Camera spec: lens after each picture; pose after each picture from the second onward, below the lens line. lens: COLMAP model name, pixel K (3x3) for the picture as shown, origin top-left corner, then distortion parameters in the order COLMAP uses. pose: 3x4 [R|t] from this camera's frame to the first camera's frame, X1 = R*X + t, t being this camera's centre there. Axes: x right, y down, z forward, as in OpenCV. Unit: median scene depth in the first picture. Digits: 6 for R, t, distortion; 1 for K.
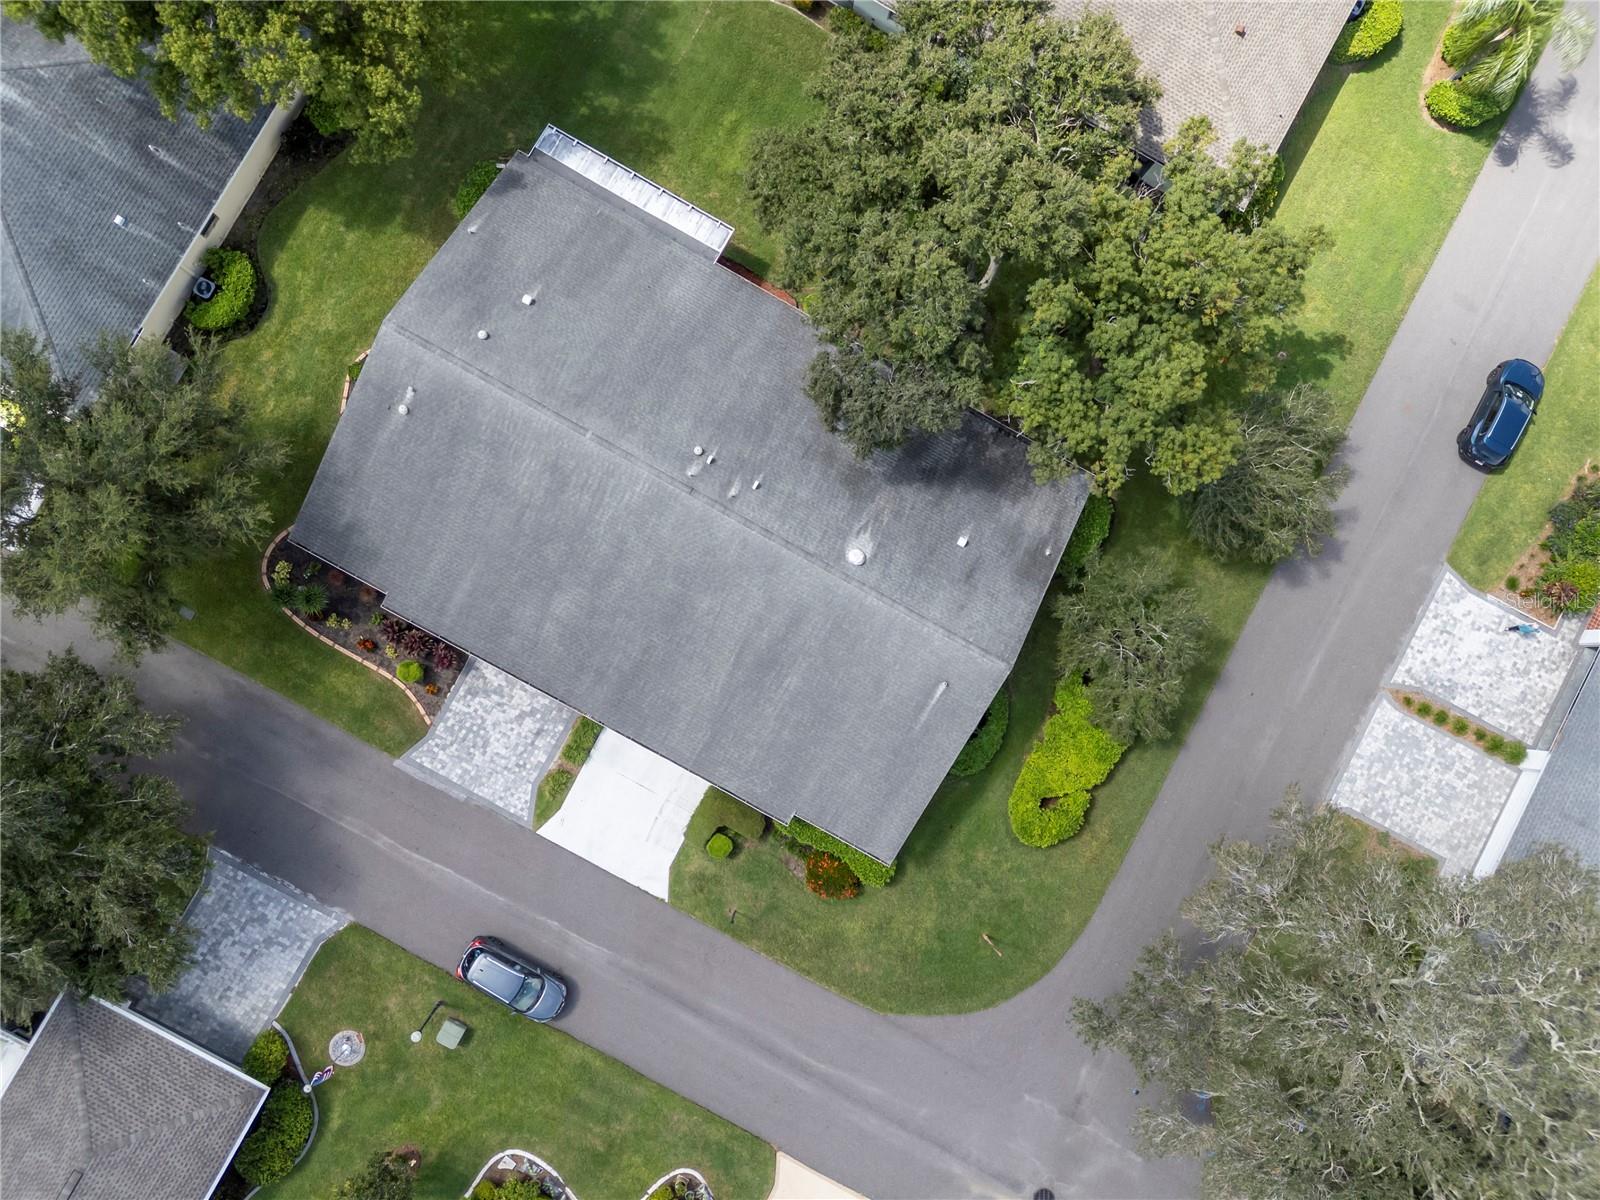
lens RADIAL K [[1189.2, 0, 829.6], [0, 1189.2, 604.6], [0, 0, 1]] dist [0.089897, -0.091560]
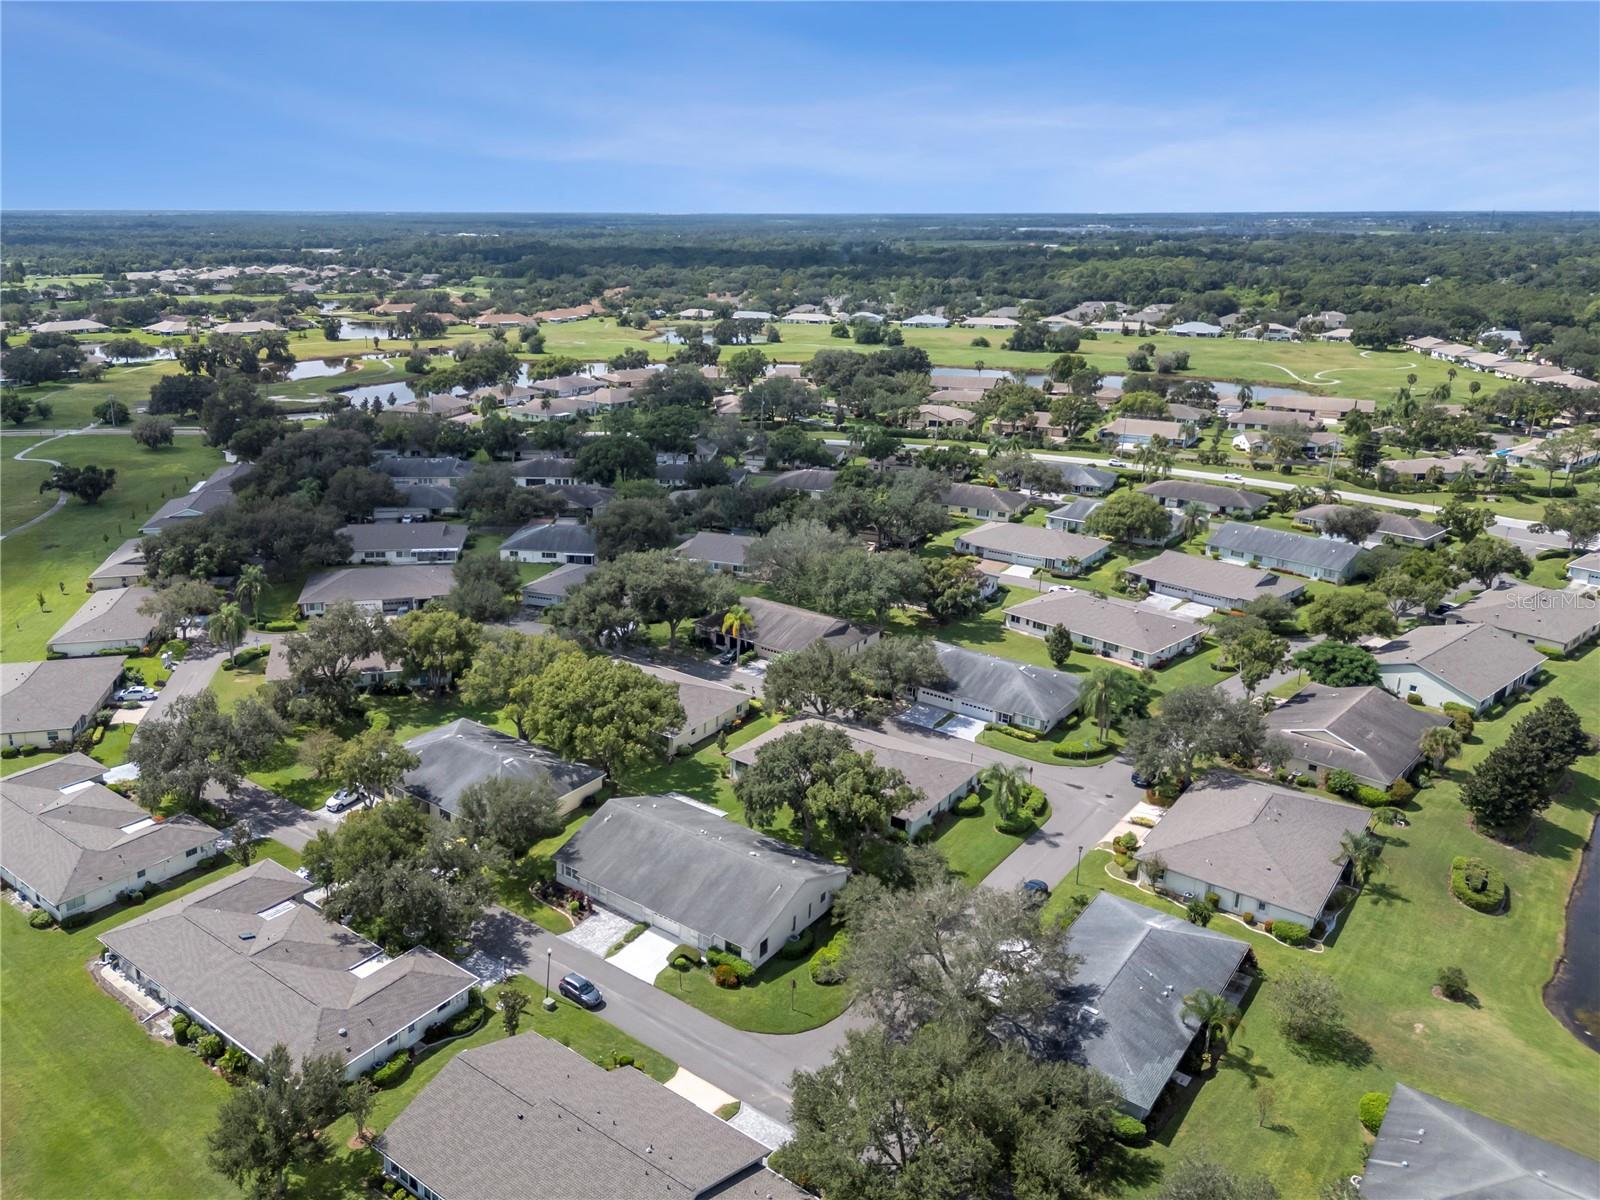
lens RADIAL K [[1179.7, 0, 767.7], [0, 1179.7, 460.4], [0, 0, 1]] dist [0.086166, -0.099627]
pose [[0.989871, -0.035046, -0.137574, 0.427414], [-0.124557, 0.250593, -0.960046, 2.160088], [0.068120, 0.967458, 0.243689, -0.492524]]
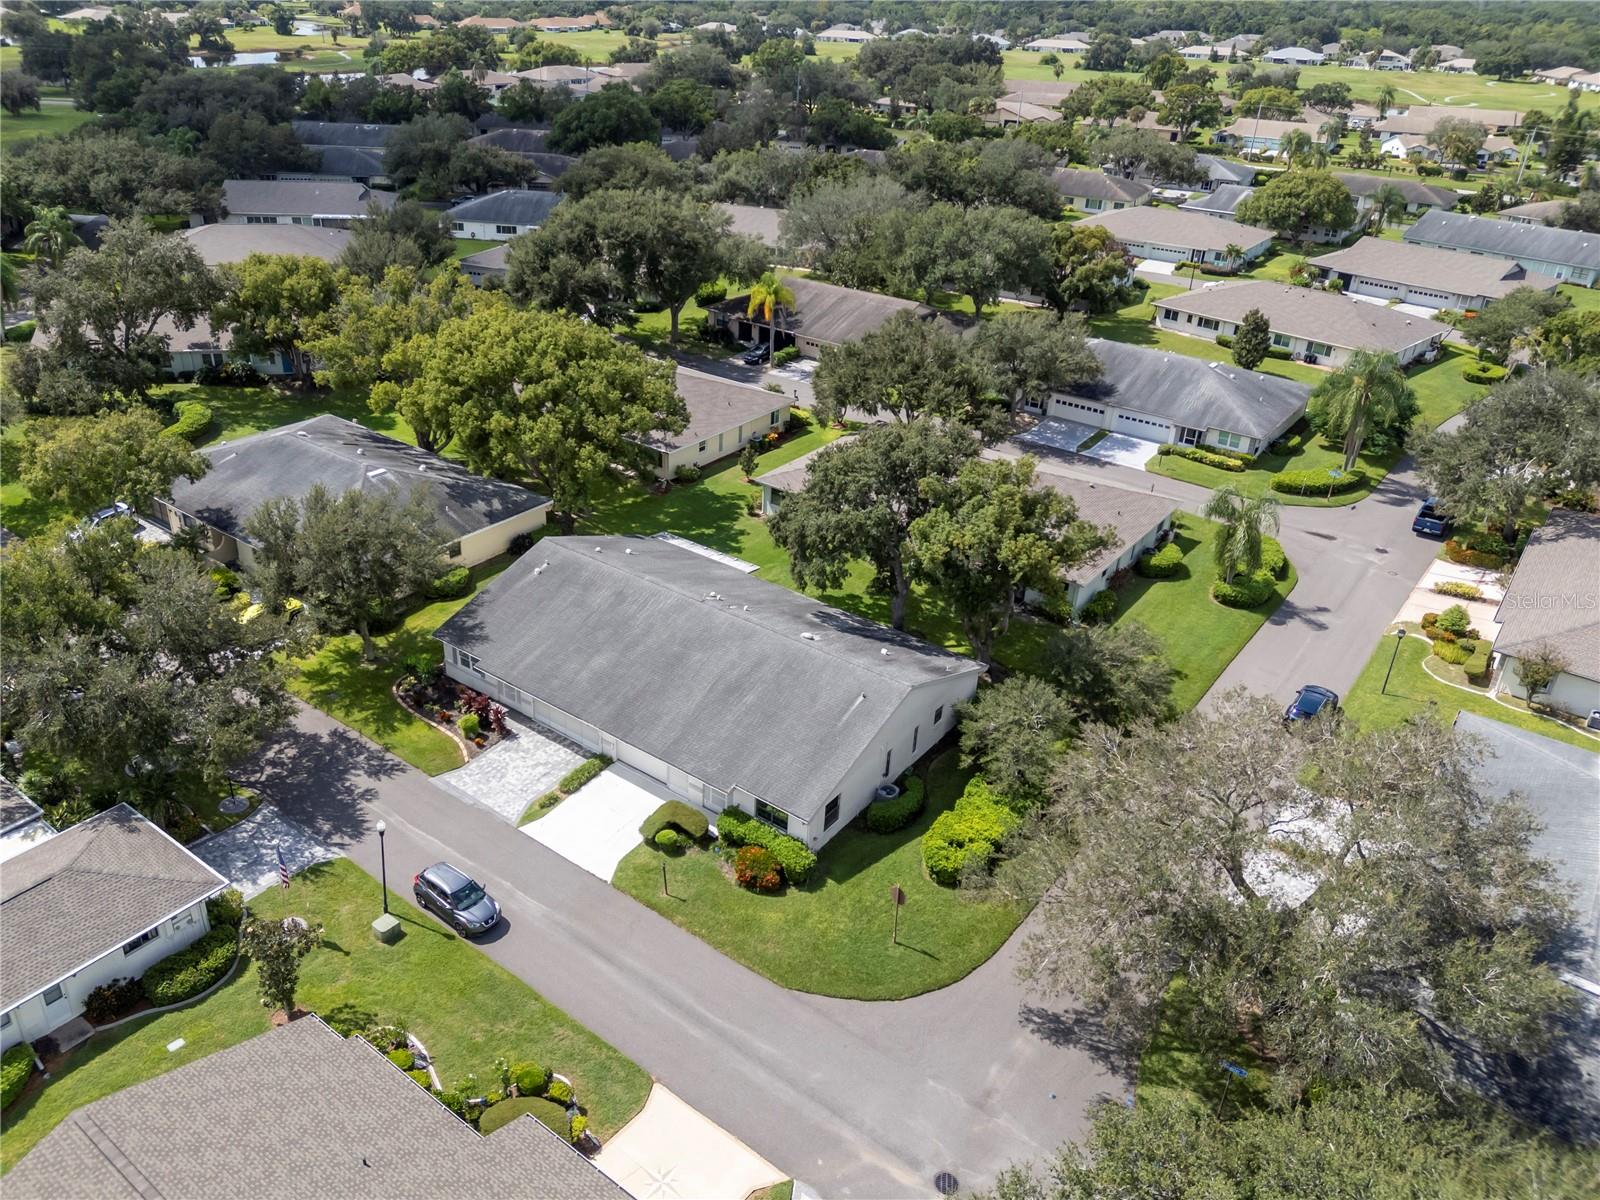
lens RADIAL K [[1149.5, 0, 800.0], [0, 1149.5, 600.0], [0, 0, 1]] dist [0.152243, -0.302535]
pose [[0.991148, 0.024074, -0.130563, 0.178366], [-0.123878, 0.521429, -0.844255, 1.018763], [0.047754, 0.852955, 0.519795, 0.222149]]
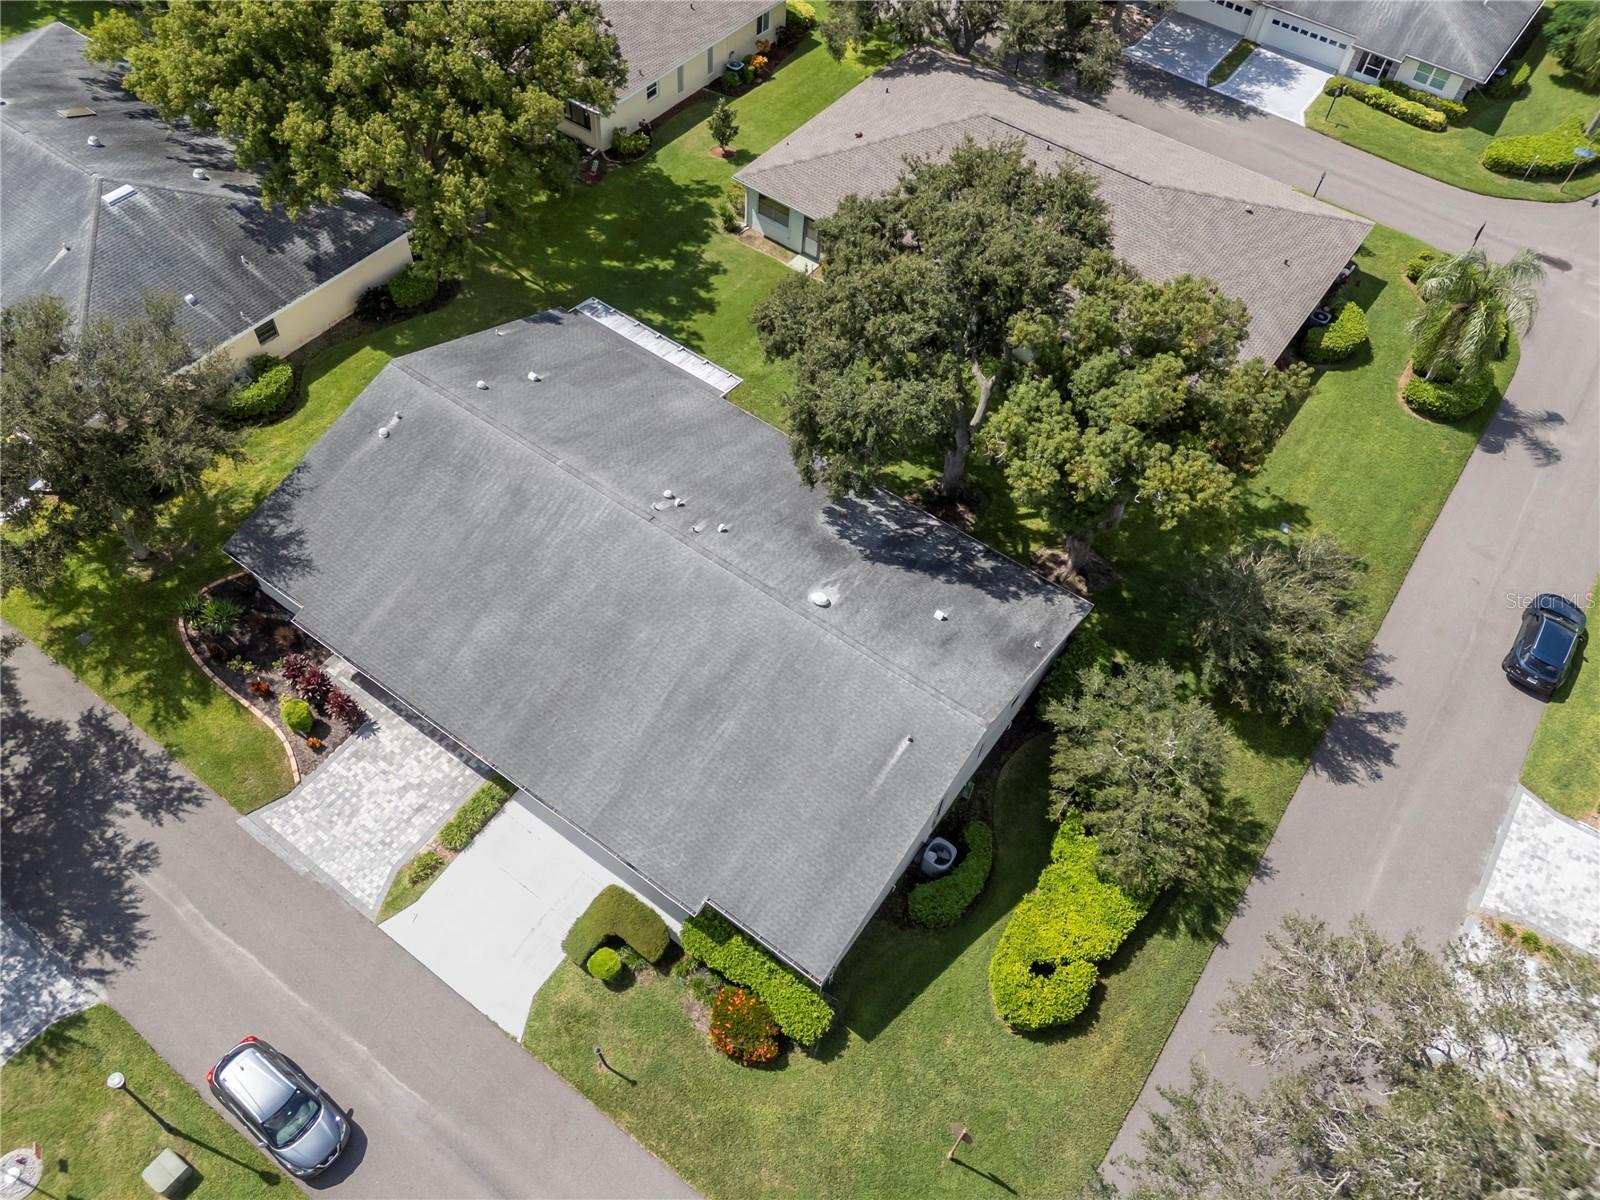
lens RADIAL K [[1189.2, 0, 829.6], [0, 1189.2, 604.6], [0, 0, 1]] dist [0.089897, -0.091560]
pose [[0.994073, 0.078375, -0.075343, 0.090576], [-0.107332, 0.817763, -0.565459, 0.433626], [0.017295, 0.570194, 0.821328, 0.241745]]
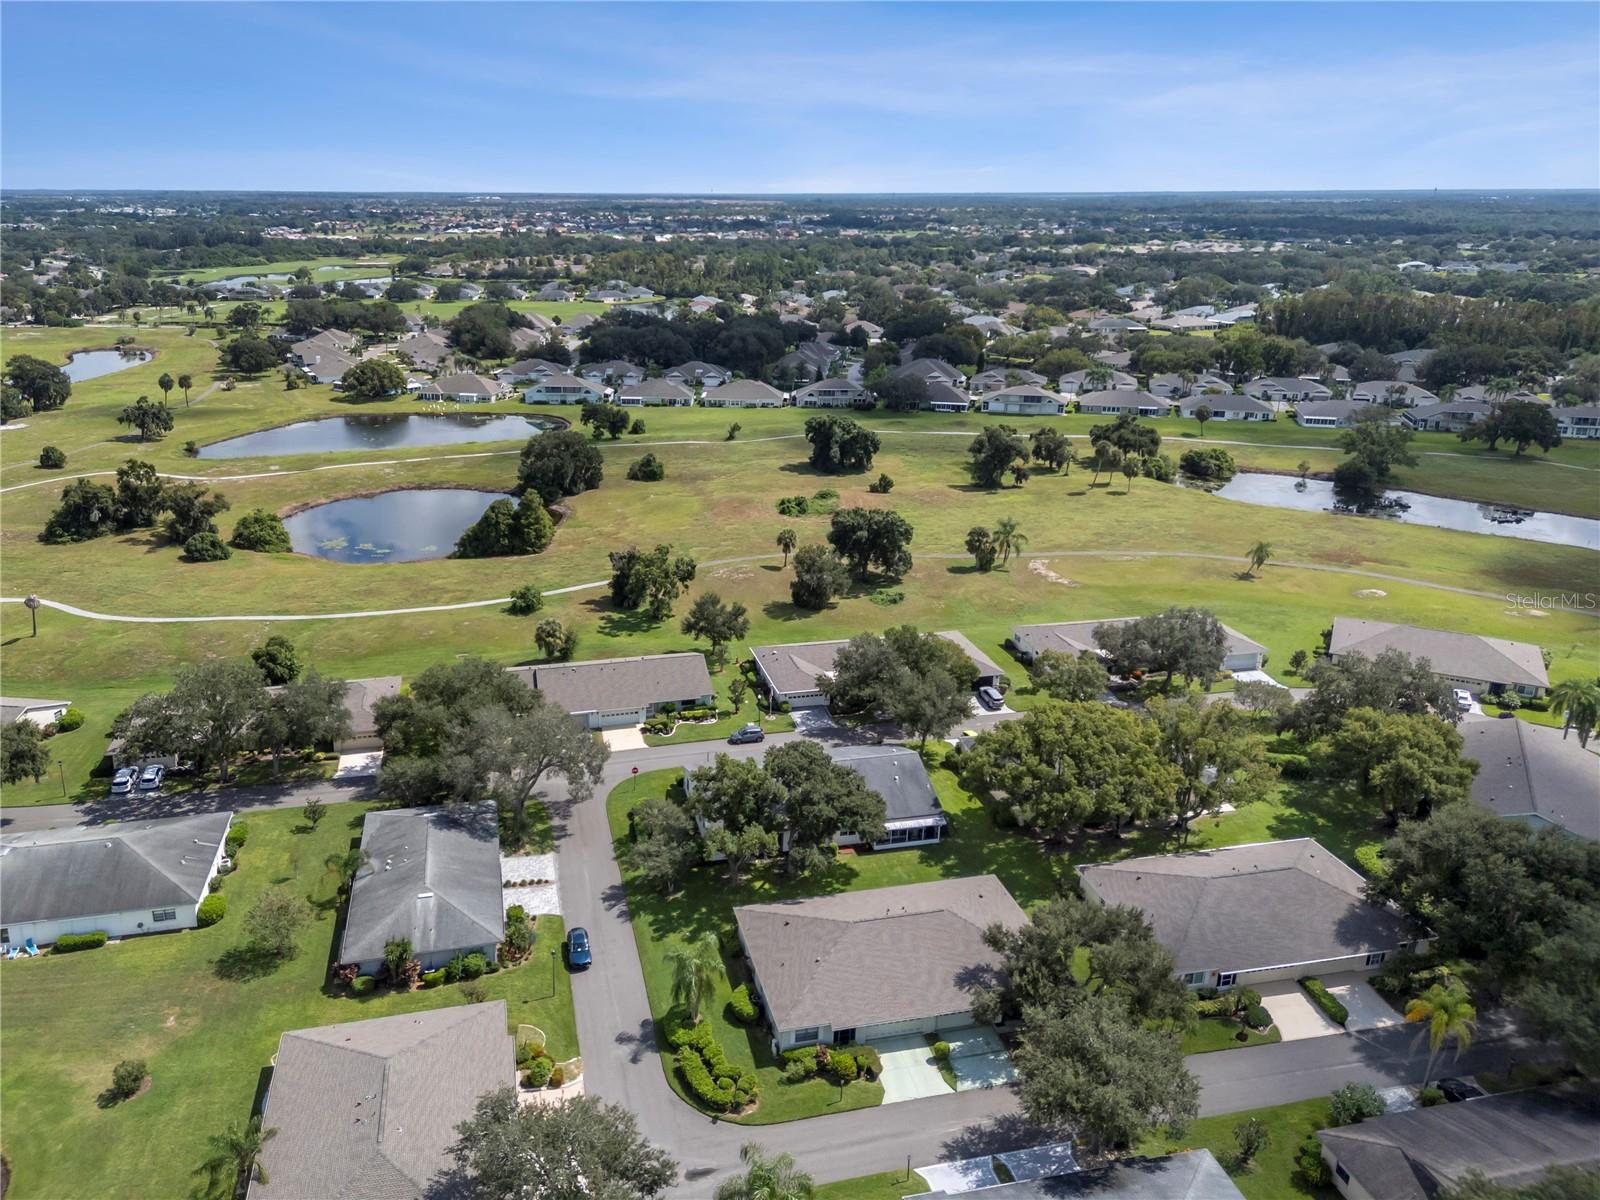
lens RADIAL K [[1189.2, 0, 829.6], [0, 1189.2, 604.6], [0, 0, 1]] dist [0.089897, -0.091560]
pose [[-0.703187, 0.167878, -0.690901, 1.776093], [-0.710761, -0.191428, 0.676886, -1.994878], [-0.018624, 0.967043, 0.253931, -0.191060]]
